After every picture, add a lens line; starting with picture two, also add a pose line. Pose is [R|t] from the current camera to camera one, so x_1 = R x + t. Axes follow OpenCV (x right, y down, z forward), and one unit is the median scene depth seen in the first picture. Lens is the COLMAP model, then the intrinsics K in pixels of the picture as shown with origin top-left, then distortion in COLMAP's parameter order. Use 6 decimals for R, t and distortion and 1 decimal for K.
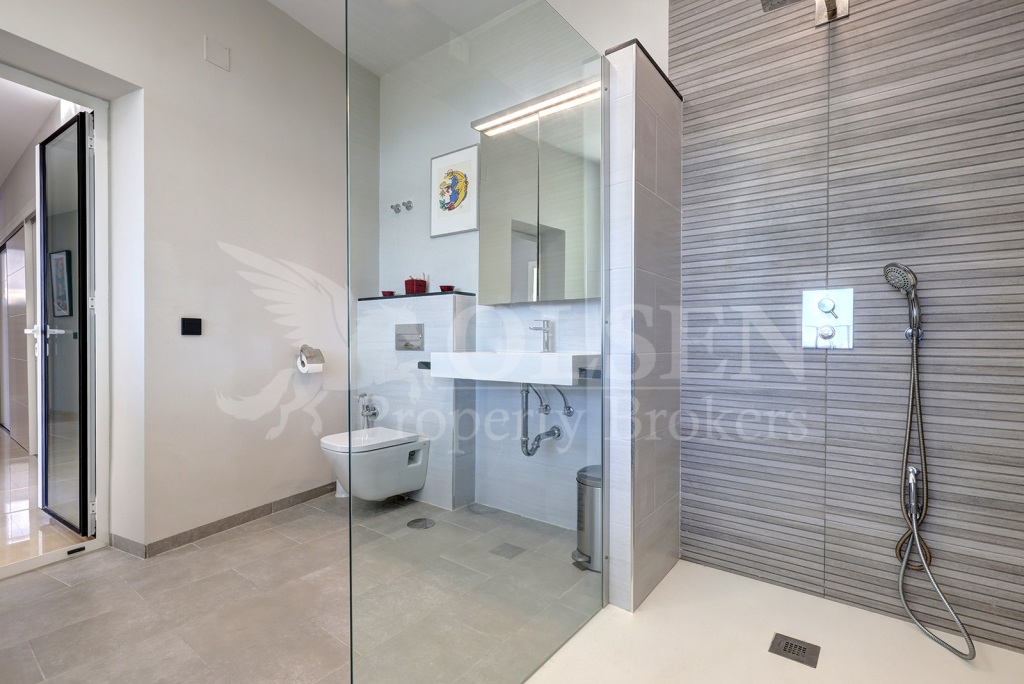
lens RADIAL K [[477.6, 0, 520.3], [0, 477.6, 348.1], [0, 0, 1]] dist [-0.005597, -0.000474]
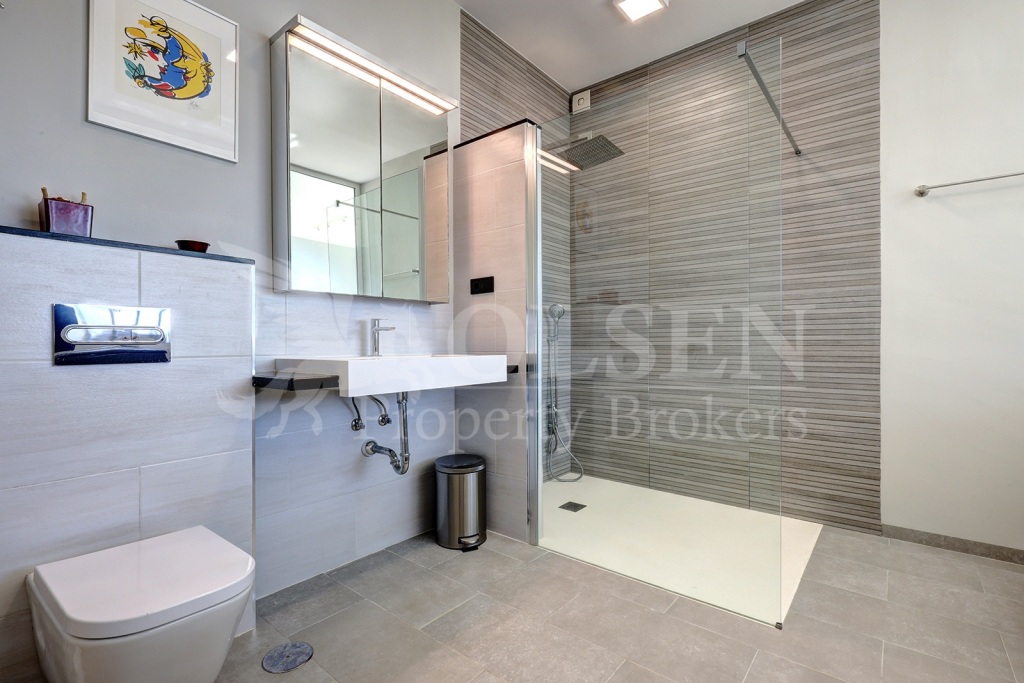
lens RADIAL K [[477.6, 0, 515.8], [0, 477.6, 338.4], [0, 0, 1]] dist [-0.005597, -0.000474]
pose [[0.024316, 0.000194, 0.999704, -0.657129], [0.005061, 0.999987, -0.000317, -0.016926], [-0.999692, 0.005067, 0.024314, 0.588740]]
